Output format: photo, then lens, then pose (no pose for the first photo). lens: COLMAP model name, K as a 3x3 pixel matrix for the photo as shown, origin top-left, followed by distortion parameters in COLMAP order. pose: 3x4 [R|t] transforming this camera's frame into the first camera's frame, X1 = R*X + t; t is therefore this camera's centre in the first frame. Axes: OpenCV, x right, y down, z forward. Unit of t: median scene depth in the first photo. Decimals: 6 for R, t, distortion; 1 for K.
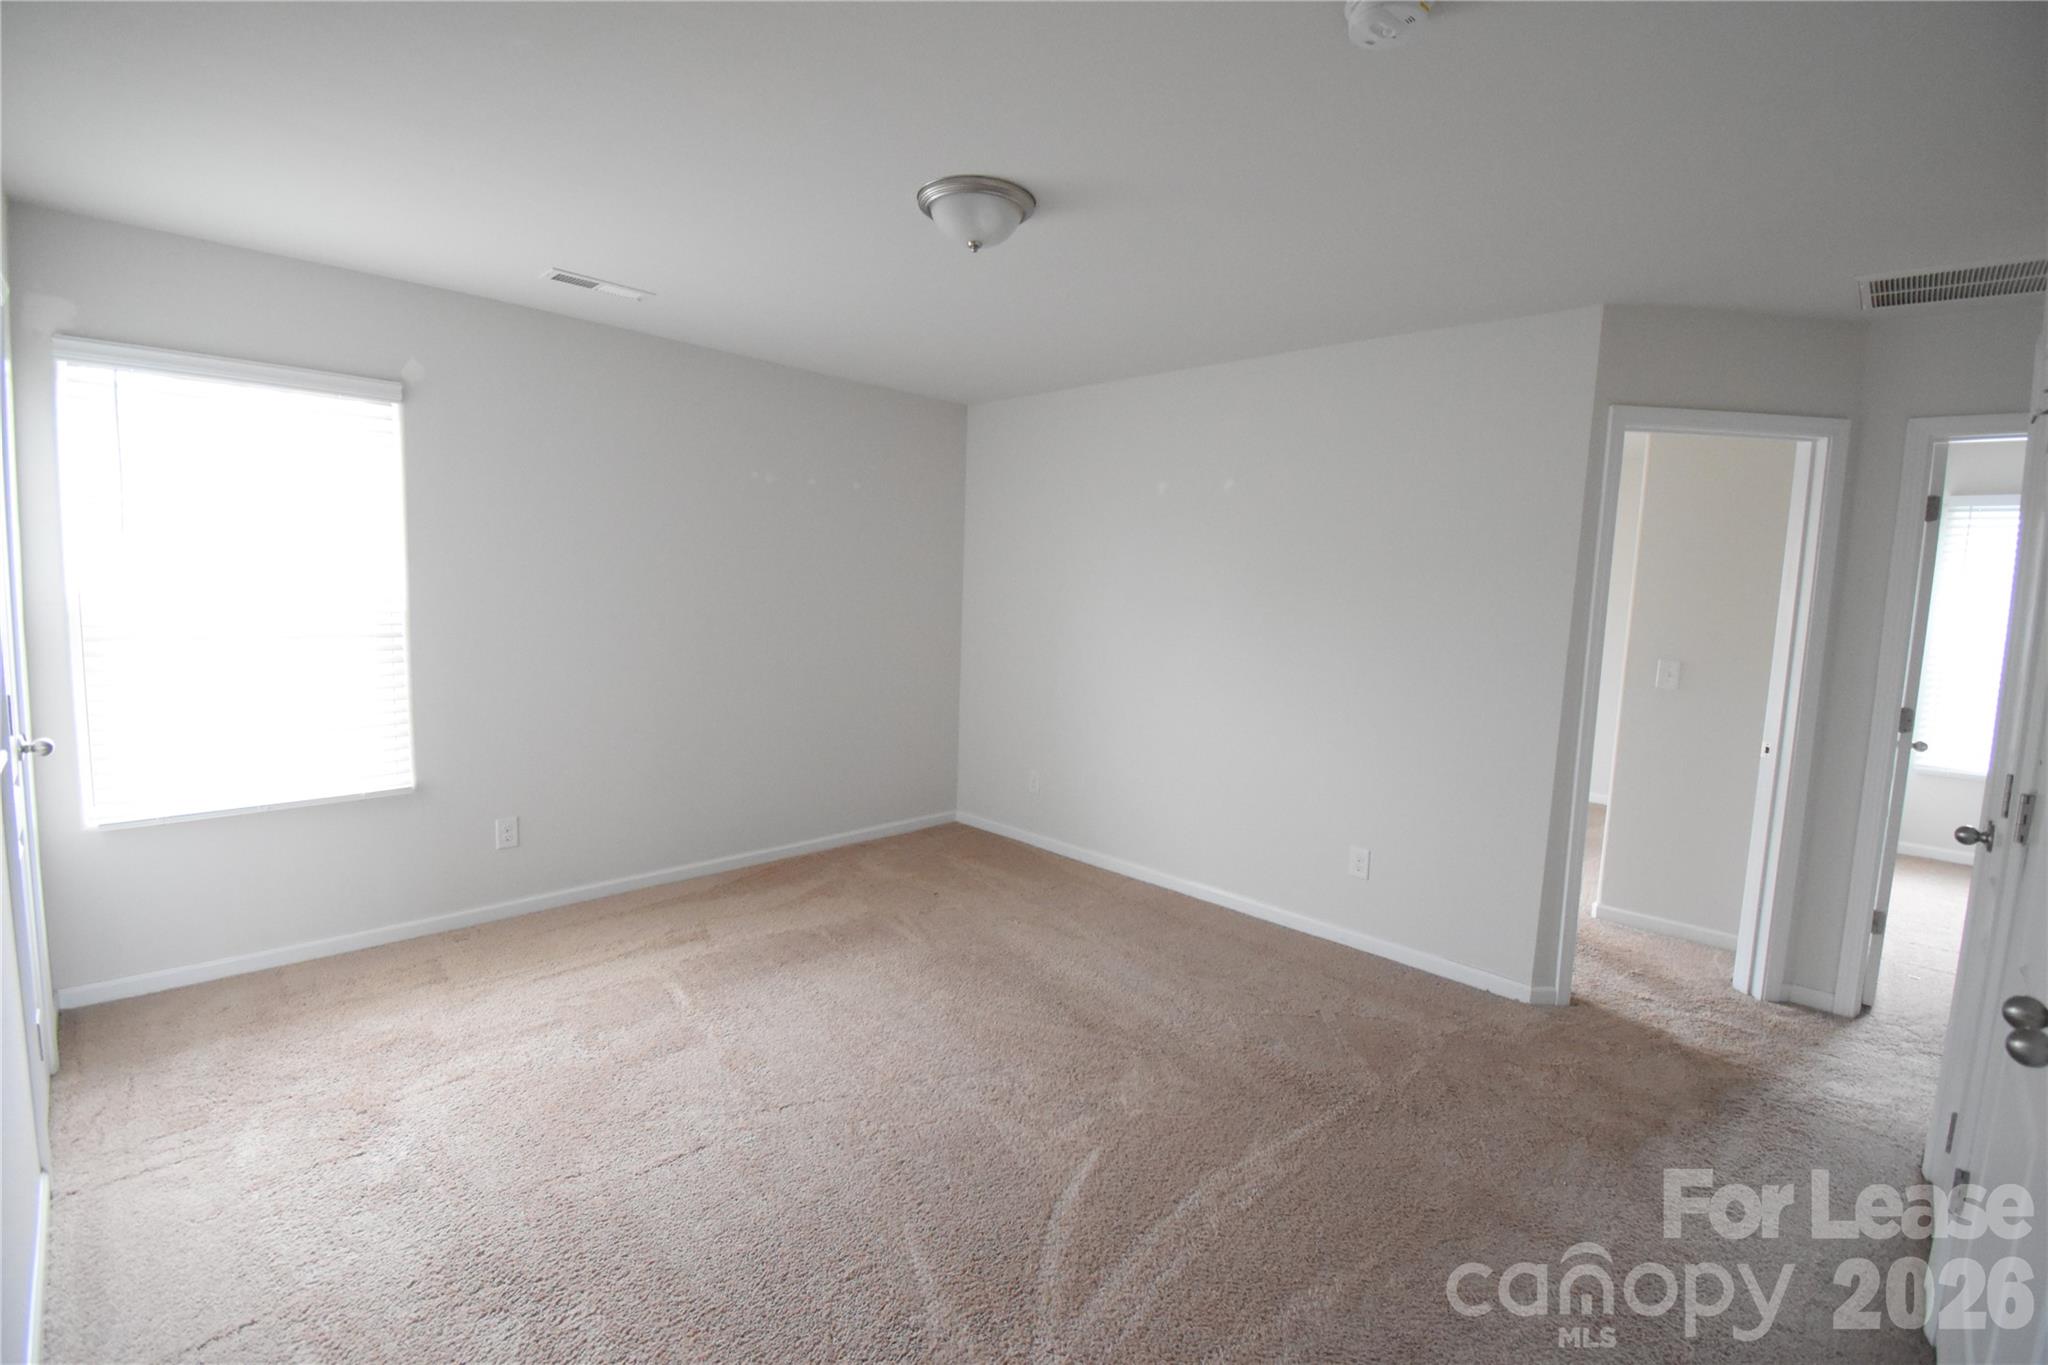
lens RADIAL K [[898.9, 0, 1031.9], [0, 898.9, 672.0], [0, 0, 1]] dist [0.011661, -0.019721]
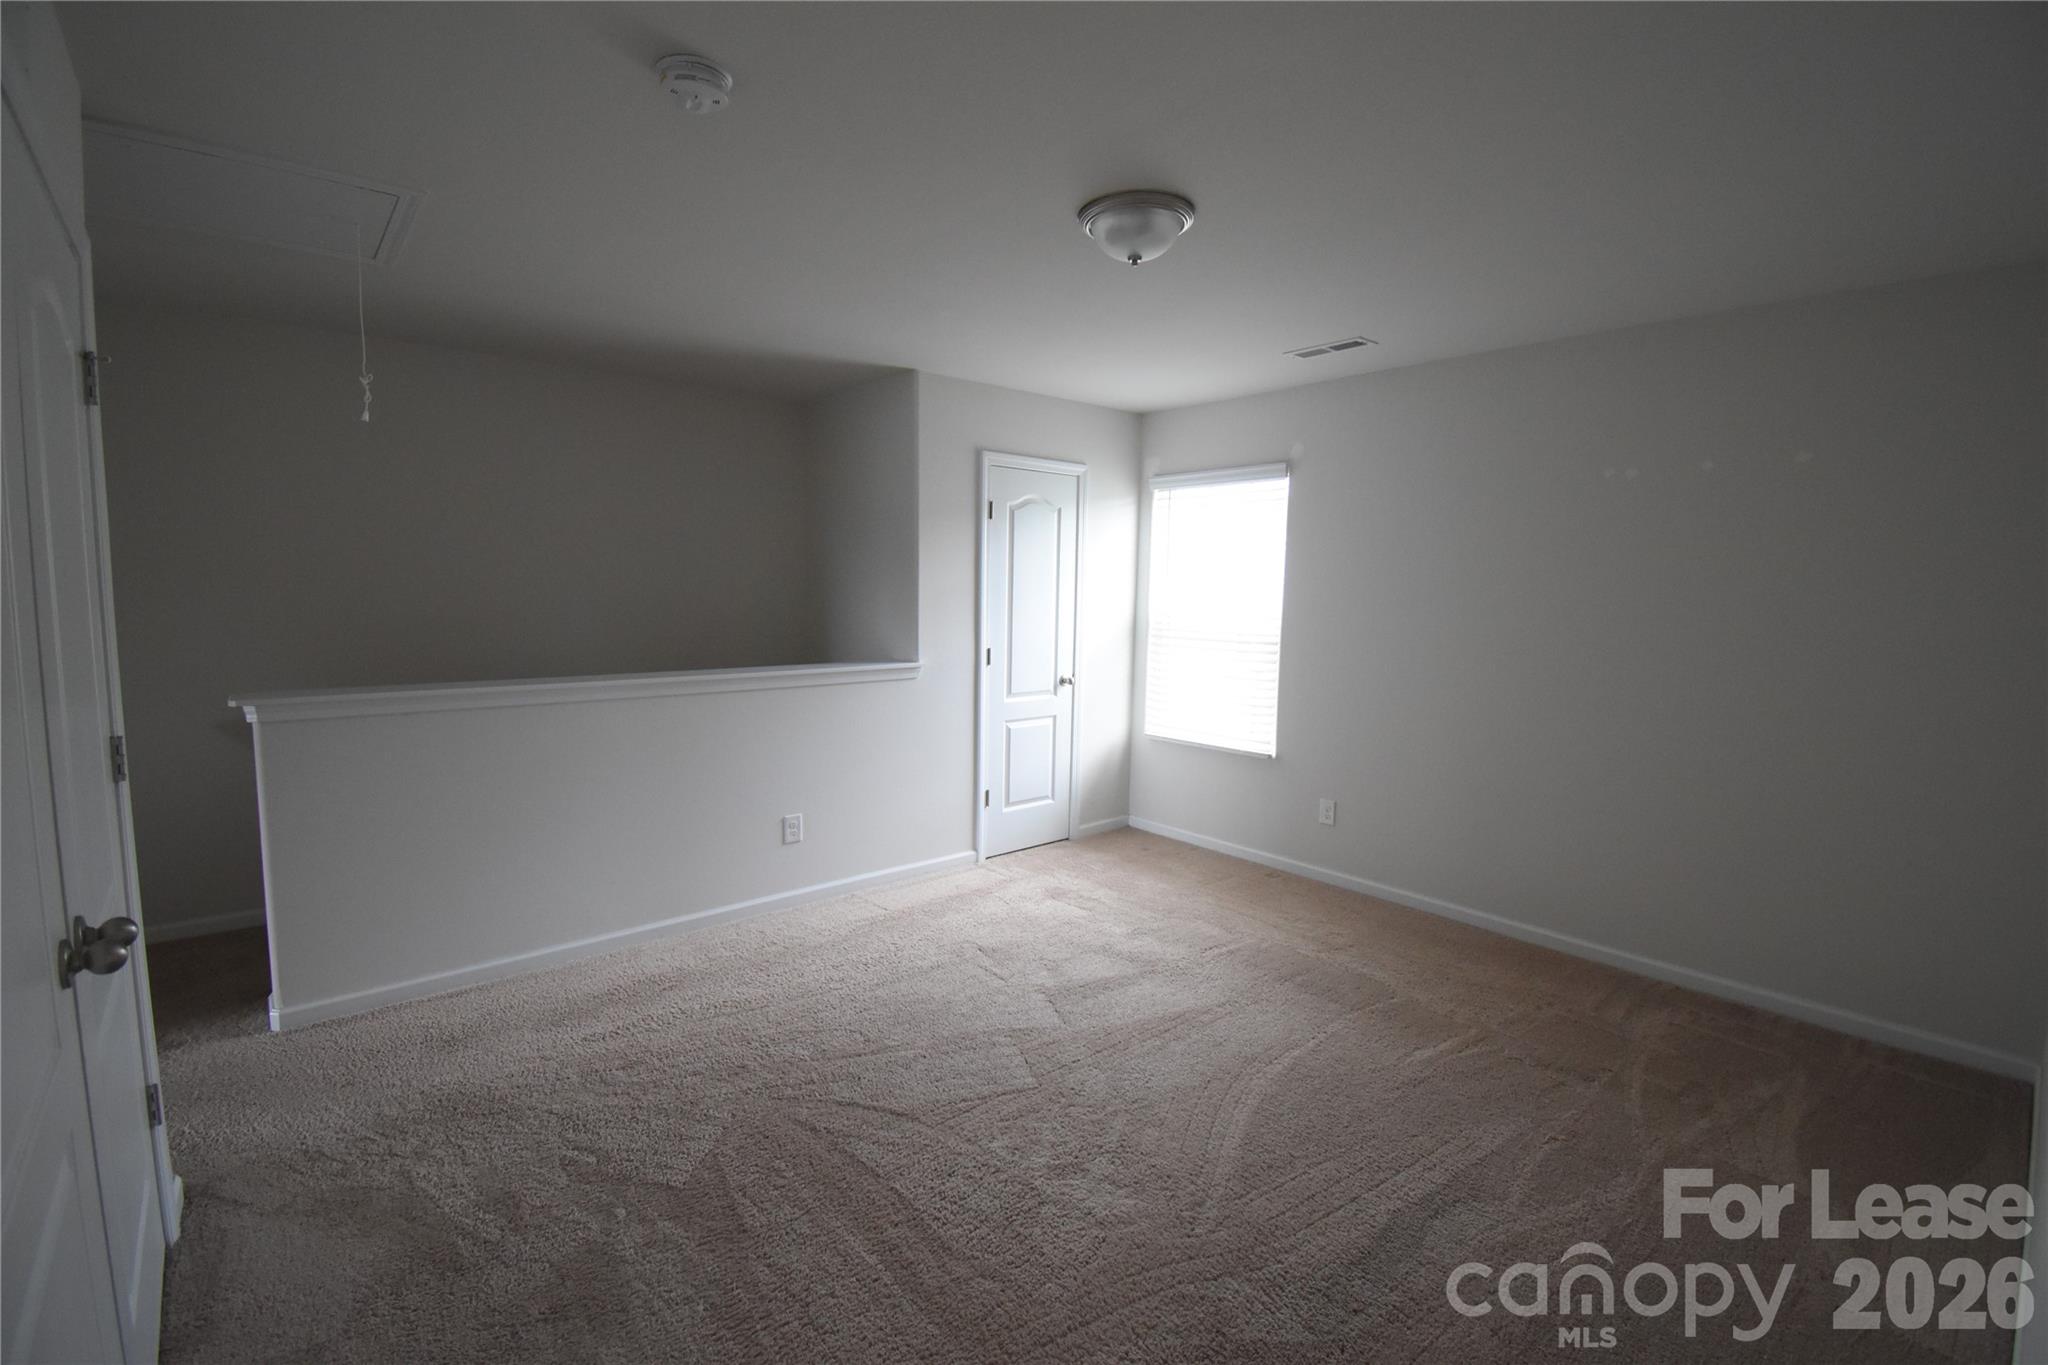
lens RADIAL K [[898.9, 0, 1026.1], [0, 898.9, 668.0], [0, 0, 1]] dist [0.011661, -0.019721]
pose [[-0.093846, 0.050927, -0.994283, 0.610183], [-0.117656, 0.991125, 0.061870, -0.038496], [0.988610, 0.122790, -0.087021, 0.640938]]
